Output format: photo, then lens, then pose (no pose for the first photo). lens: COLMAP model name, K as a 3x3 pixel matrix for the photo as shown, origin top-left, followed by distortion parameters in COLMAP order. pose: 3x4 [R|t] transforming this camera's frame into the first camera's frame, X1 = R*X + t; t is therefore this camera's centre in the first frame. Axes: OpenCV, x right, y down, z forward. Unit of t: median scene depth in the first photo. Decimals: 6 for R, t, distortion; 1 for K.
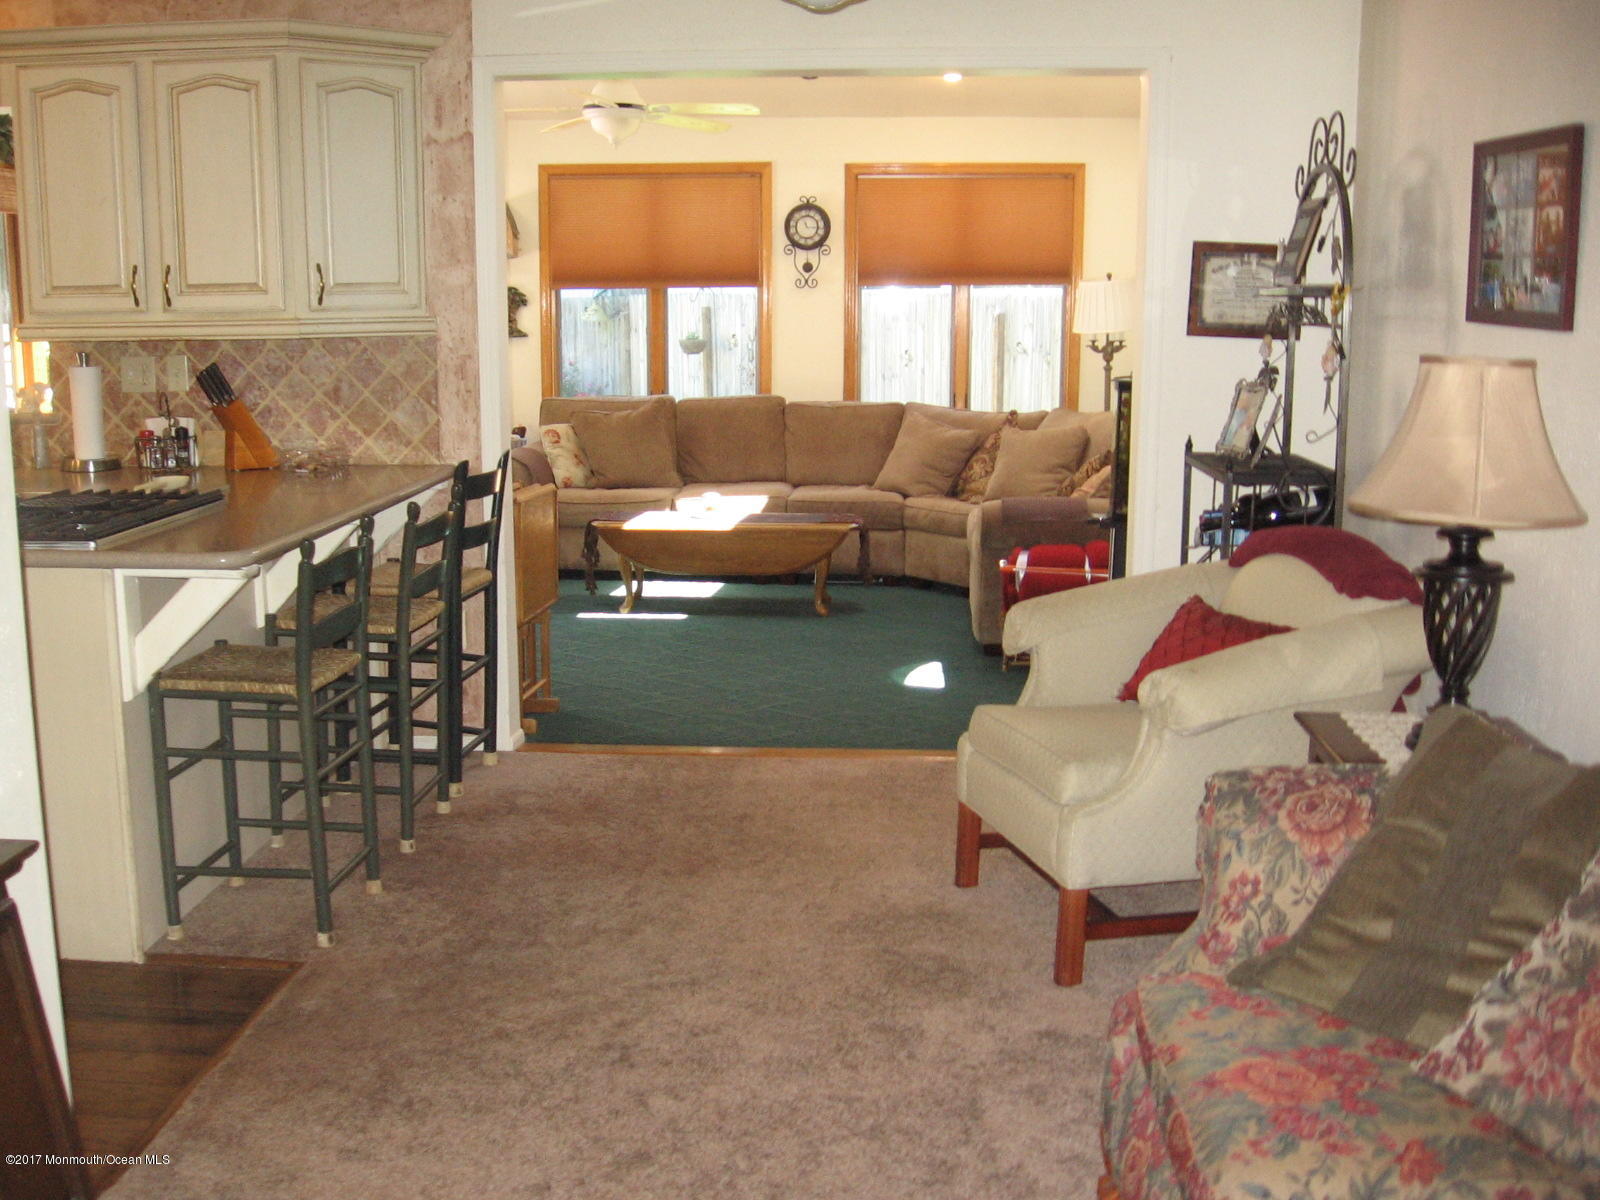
lens RADIAL K [[1673.3, 0, 797.9], [0, 1673.3, 602.6], [0, 0, 1]] dist [-0.107193, 0.000000]
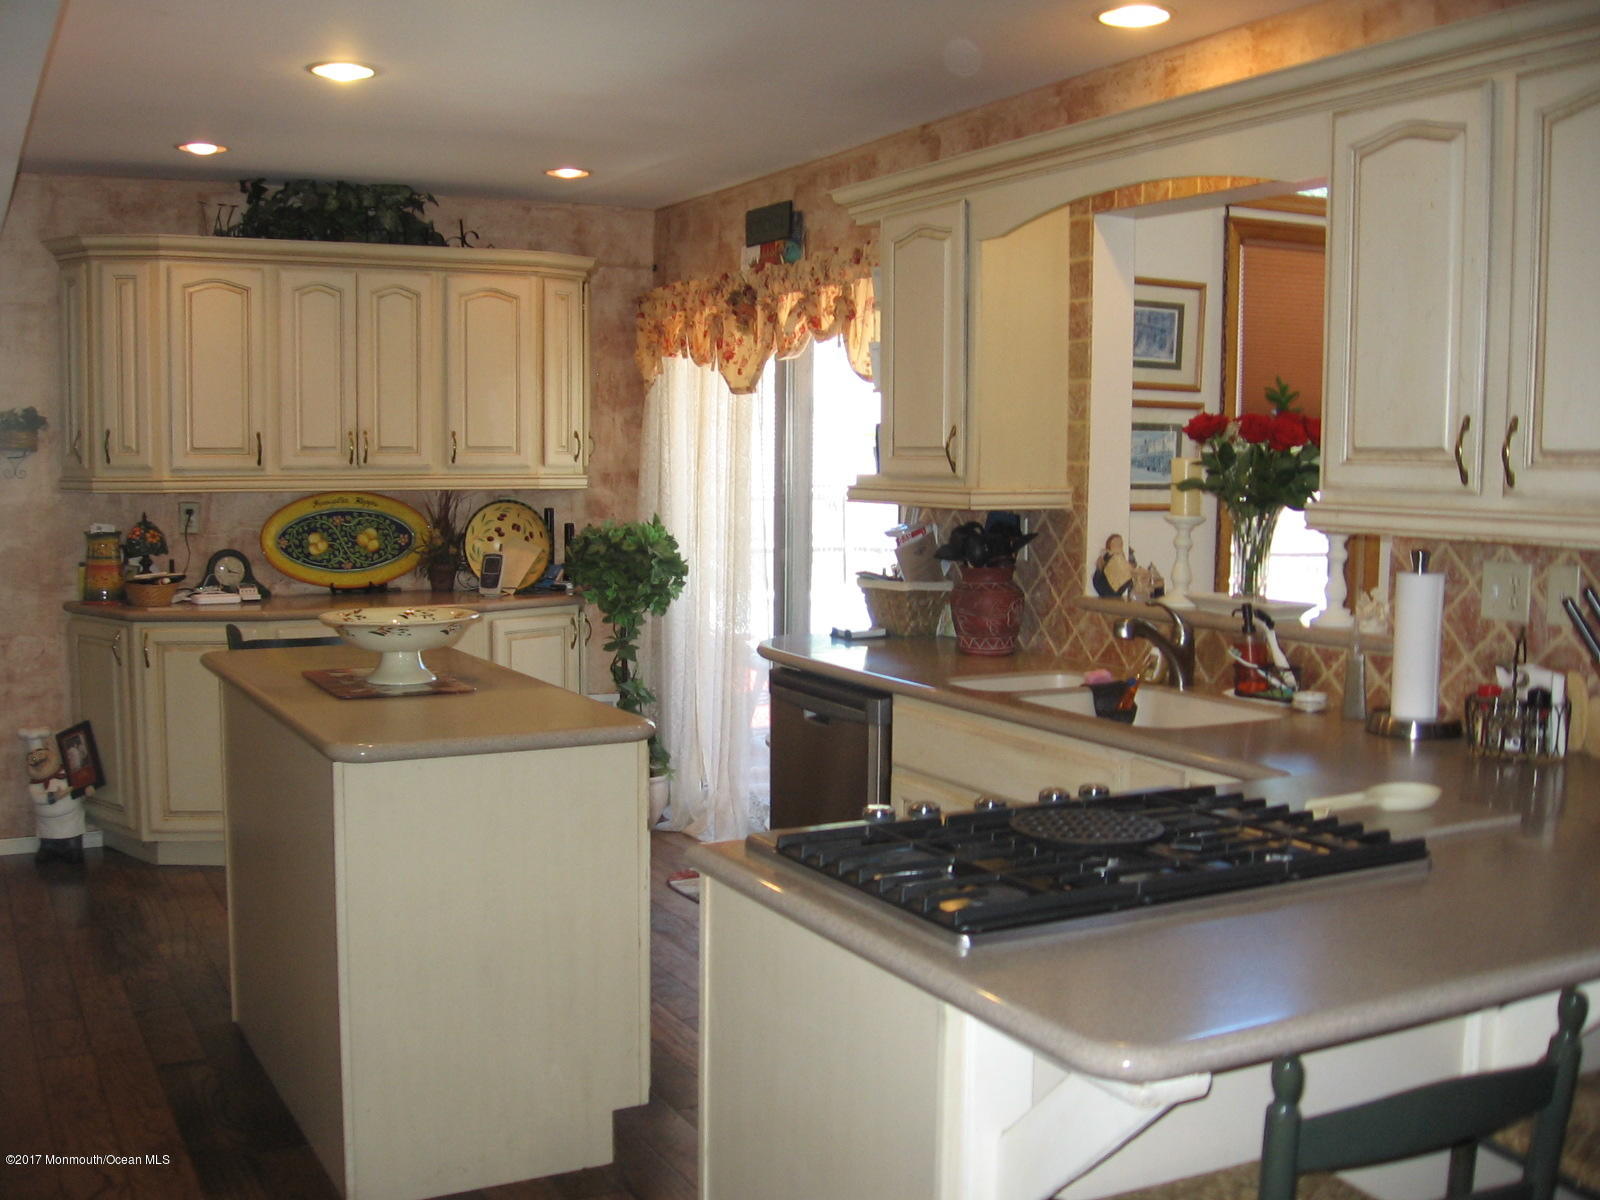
lens RADIAL K [[1673.3, 0, 777.1], [0, 1673.3, 612.5], [0, 0, 1]] dist [-0.107193, 0.000000]
pose [[0.499699, 0.083167, -0.862197, -0.006162], [-0.158108, 0.987415, 0.003612, -0.096426], [0.851647, 0.134515, 0.506560, 0.485331]]
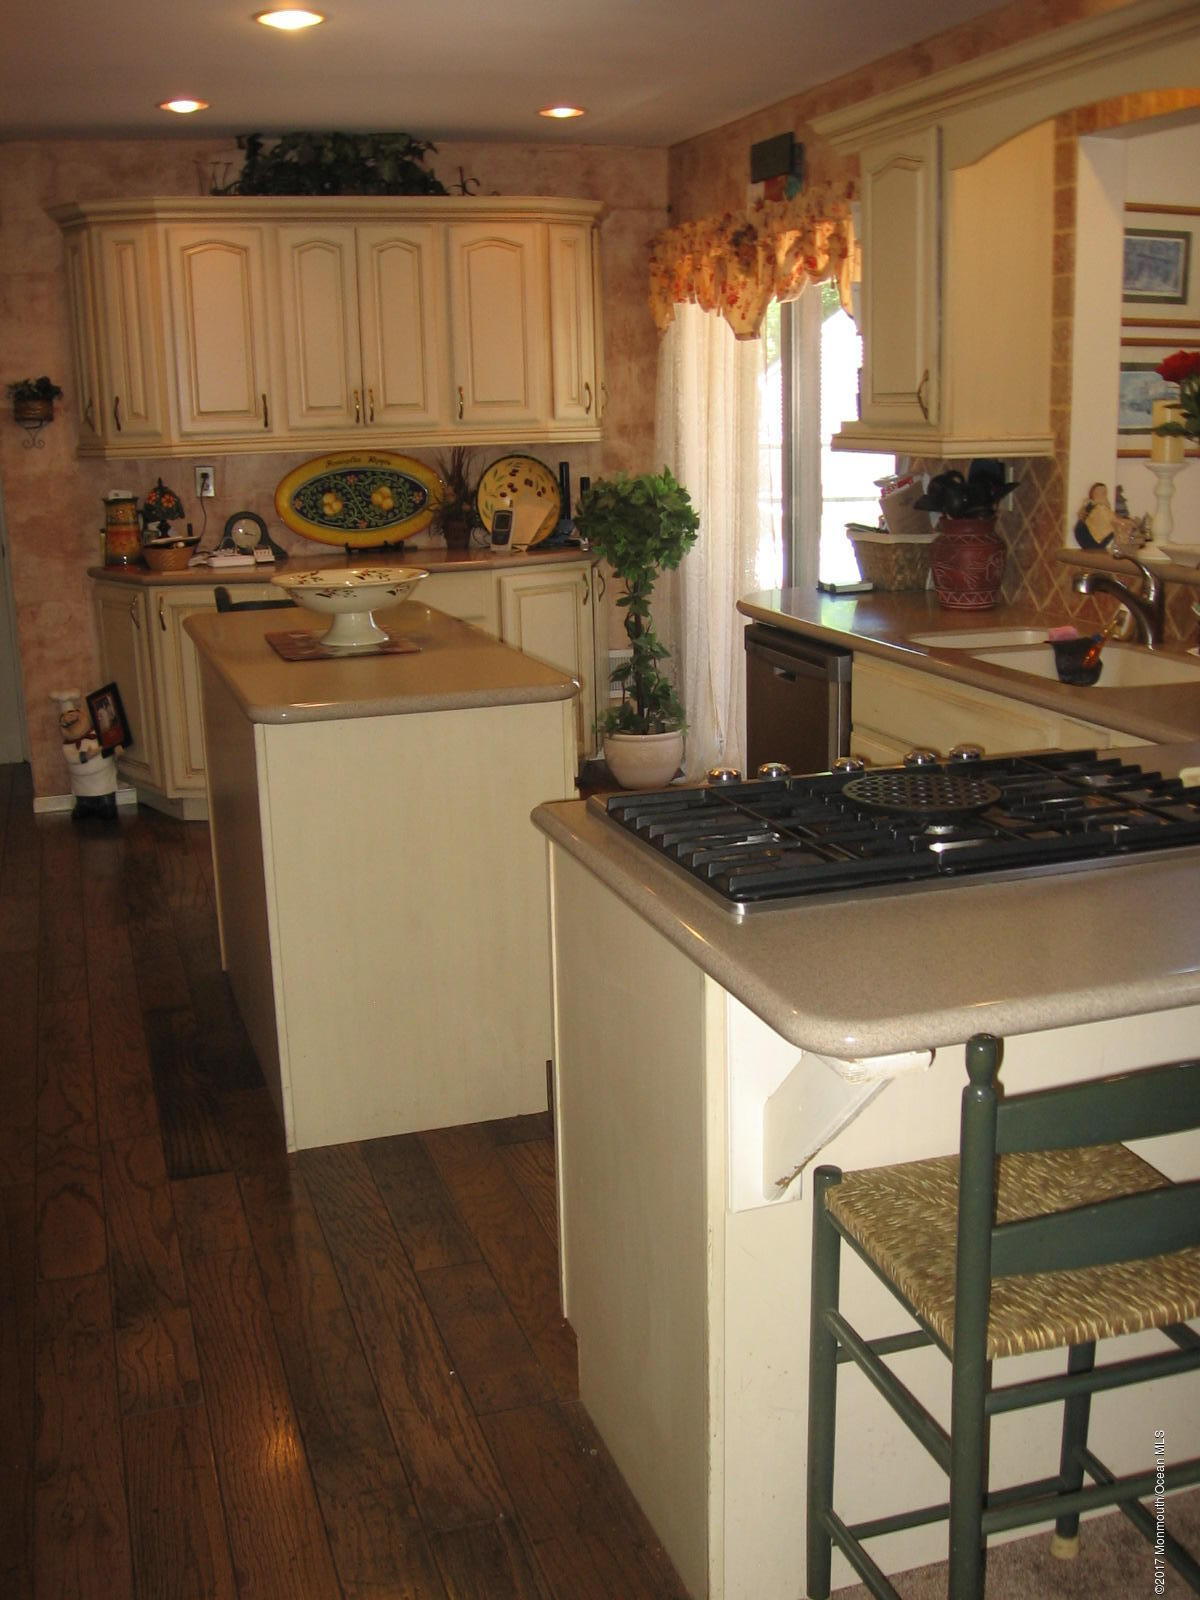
lens RADIAL K [[1673.3, 0, 626.8], [0, 1673.3, 834.6], [0, 0, 1]] dist [-0.107193, 0.000000]
pose [[0.376366, 0.224005, -0.898983, 0.018112], [-0.142795, 0.972761, 0.182607, -0.108414], [0.915401, 0.059643, 0.398101, 0.544342]]
